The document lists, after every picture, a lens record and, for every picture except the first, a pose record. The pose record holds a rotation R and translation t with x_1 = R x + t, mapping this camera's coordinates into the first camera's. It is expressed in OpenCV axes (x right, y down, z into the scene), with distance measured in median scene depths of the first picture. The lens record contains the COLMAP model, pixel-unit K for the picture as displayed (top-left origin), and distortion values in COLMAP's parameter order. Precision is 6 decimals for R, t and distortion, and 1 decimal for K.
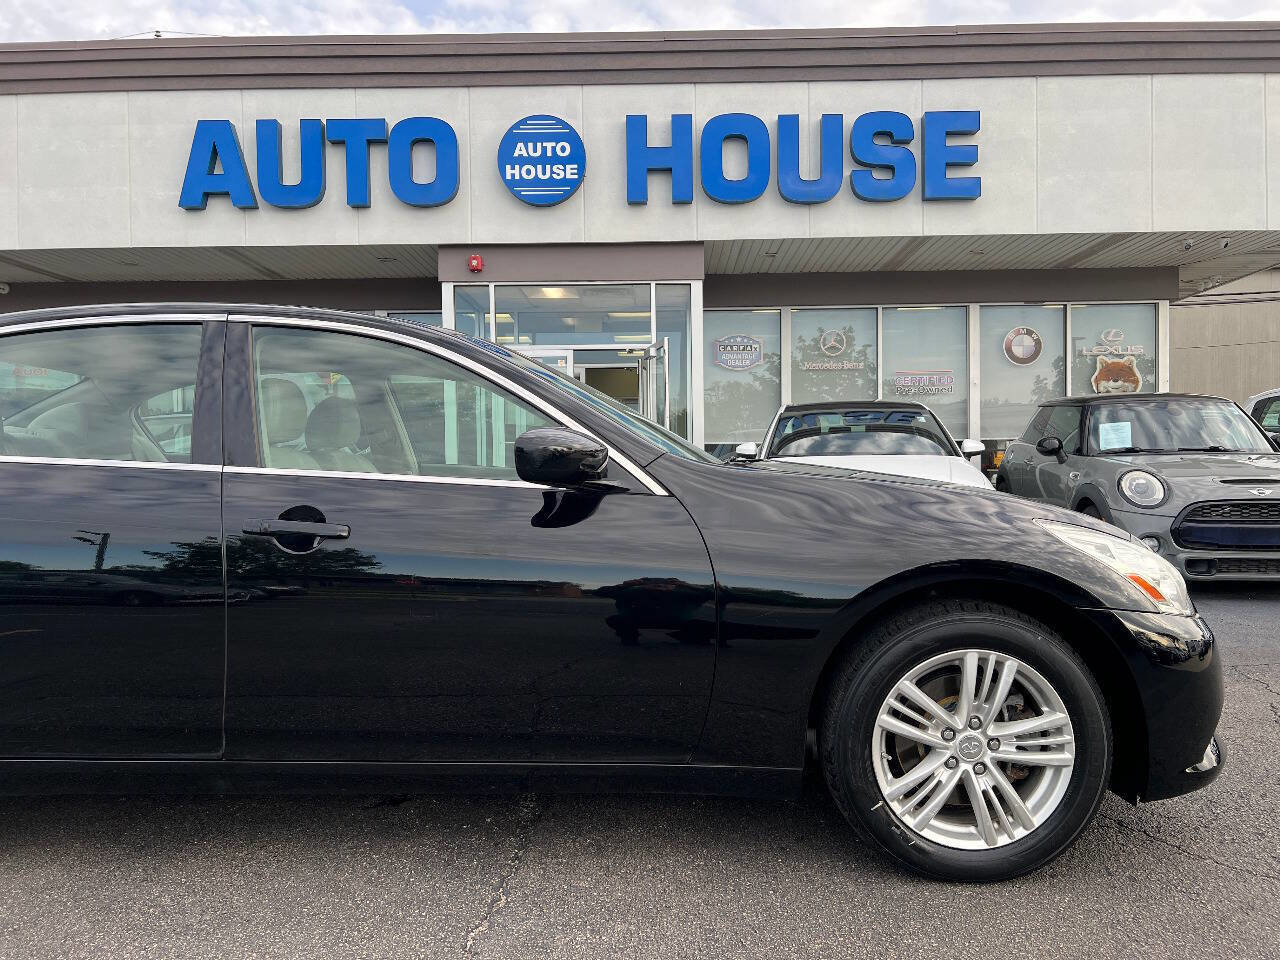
lens RADIAL K [[959.9, 0, 649.3], [0, 959.9, 486.1], [0, 0, 1]] dist [0.060901, -0.073704]
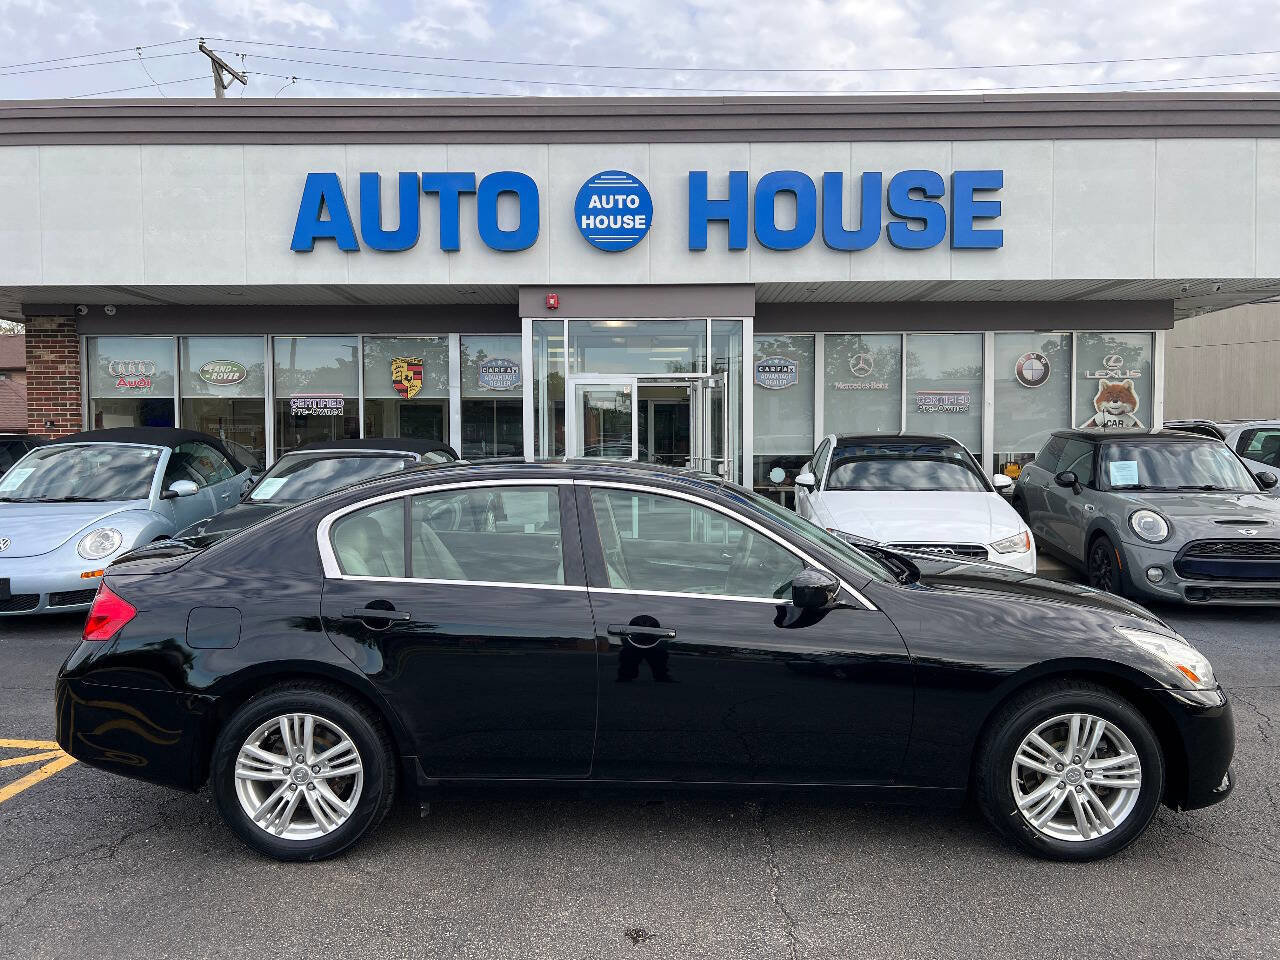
lens RADIAL K [[954.0, 0, 638.4], [0, 954.0, 474.6], [0, 0, 1]] dist [0.070830, -0.086430]
pose [[0.999937, 0.006674, 0.008985, -0.090556], [-0.006894, 0.999671, 0.024706, -0.058135], [-0.008817, -0.024766, 0.999654, -0.125353]]
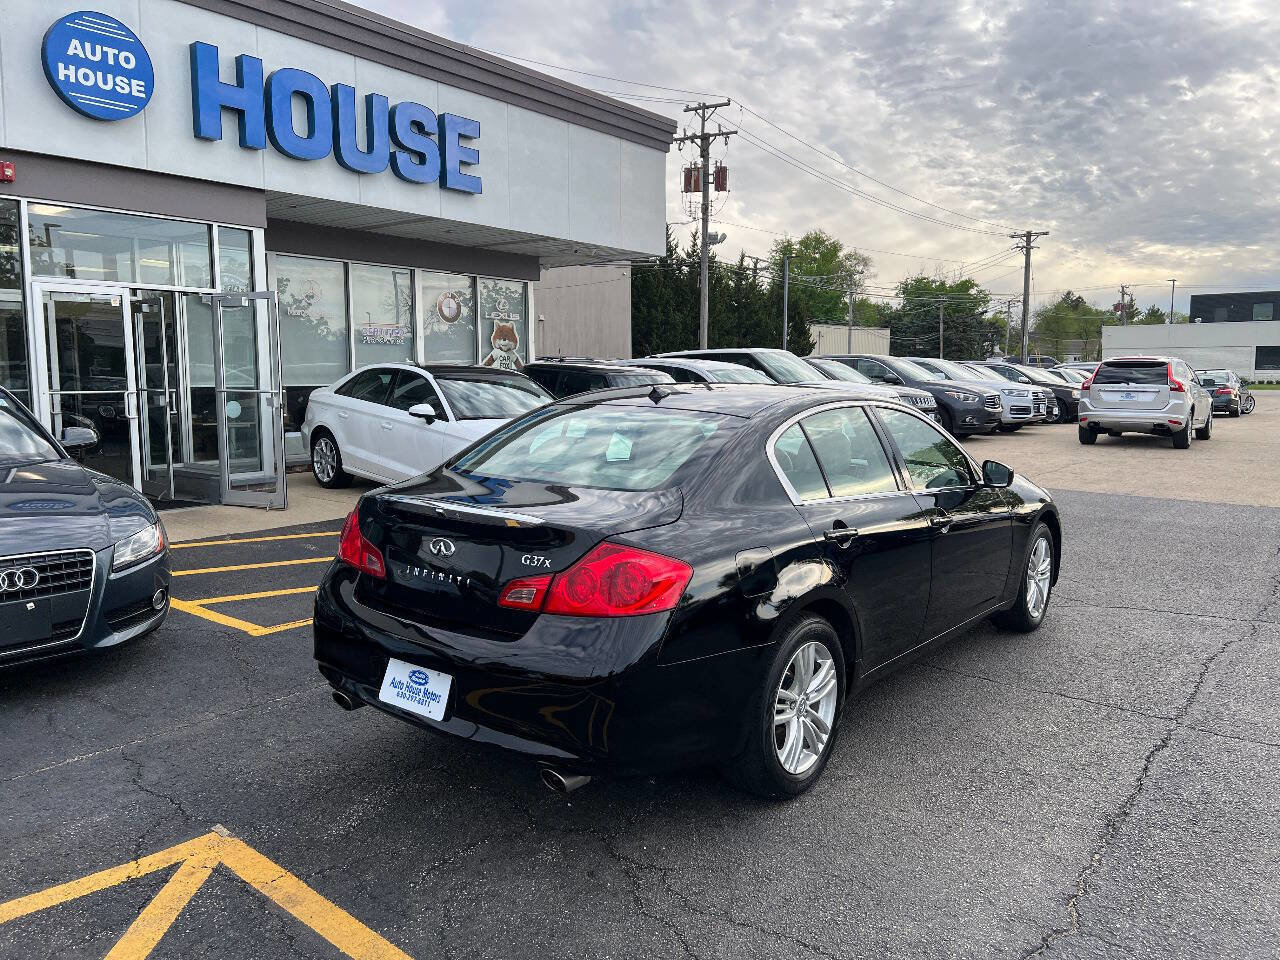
lens RADIAL K [[959.7, 0, 646.7], [0, 959.7, 470.8], [0, 0, 1]] dist [0.068947, -0.080919]
pose [[0.602200, -0.069025, 0.795356, -0.533493], [0.000321, 0.996276, 0.086219, -0.053409], [-0.798345, -0.051666, 0.599980, 0.074008]]
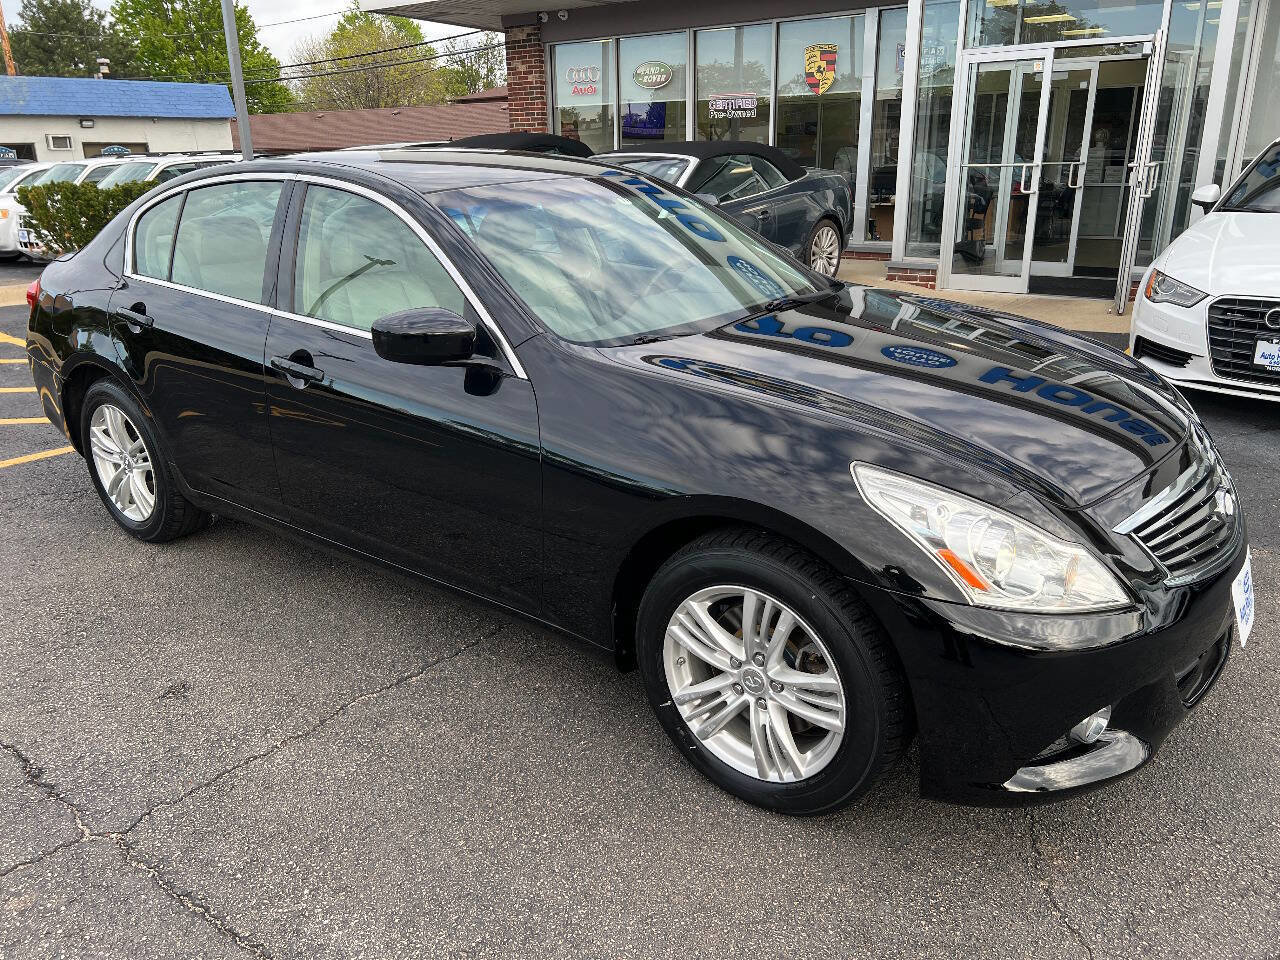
lens RADIAL K [[959.7, 0, 646.7], [0, 959.7, 470.8], [0, 0, 1]] dist [0.068947, -0.080919]
pose [[0.808951, 0.183294, -0.558572, 0.175856], [-0.004543, 0.952072, 0.305841, -0.052067], [0.587859, -0.244873, 0.771012, 0.060268]]
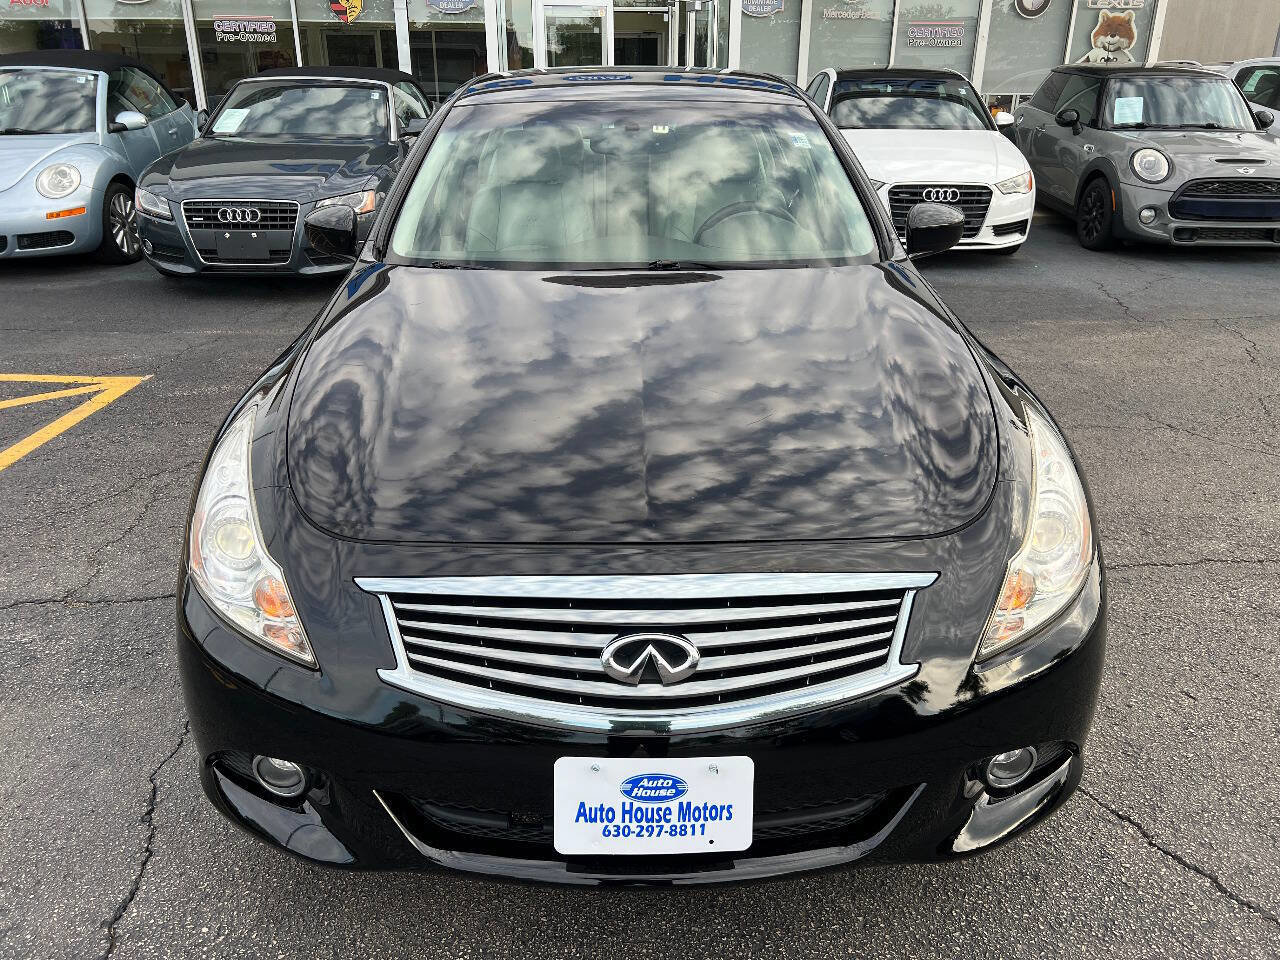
lens RADIAL K [[954.5, 0, 634.1], [0, 954.5, 482.4], [0, 0, 1]] dist [0.066446, -0.073379]
pose [[0.996870, -0.015498, 0.077524, -0.148955], [-0.013830, 0.931290, 0.364016, -0.039747], [-0.077838, -0.363949, 0.928161, -0.130176]]
